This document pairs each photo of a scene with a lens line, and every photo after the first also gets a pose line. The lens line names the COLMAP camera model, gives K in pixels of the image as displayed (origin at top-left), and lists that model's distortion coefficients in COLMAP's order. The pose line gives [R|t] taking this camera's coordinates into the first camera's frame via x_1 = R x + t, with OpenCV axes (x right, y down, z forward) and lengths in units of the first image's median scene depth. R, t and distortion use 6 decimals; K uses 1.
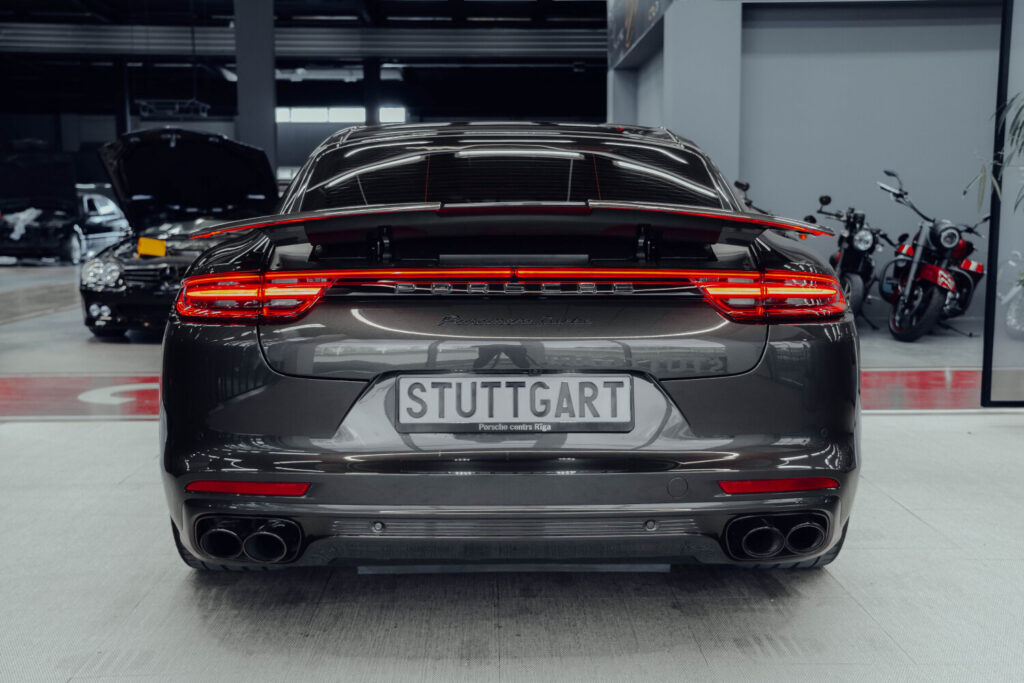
lens RADIAL K [[1100.9, 0, 509.6], [0, 1100.9, 365.6], [0, 0, 1]] dist [0.048187, 0.000000]
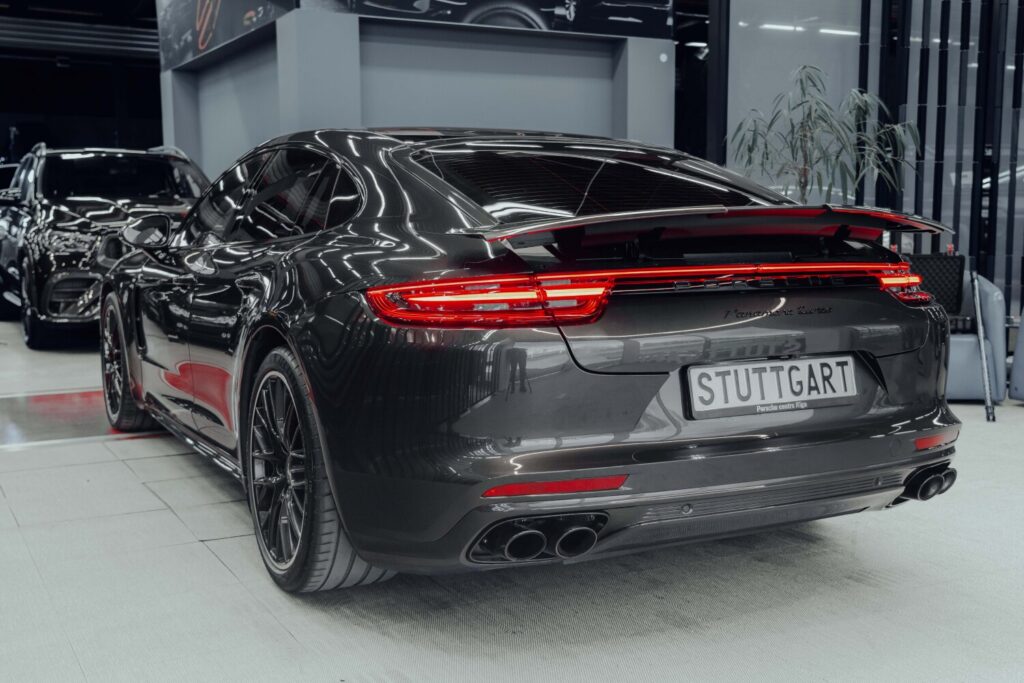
lens RADIAL K [[1079.5, 0, 478.3], [0, 1079.5, 368.1], [0, 0, 1]] dist [0.053609, 0.000000]
pose [[0.906309, -0.059662, 0.418384, -0.658050], [0.059447, 0.998139, 0.013561, -0.014805], [-0.418414, 0.012582, 0.908169, 0.114900]]
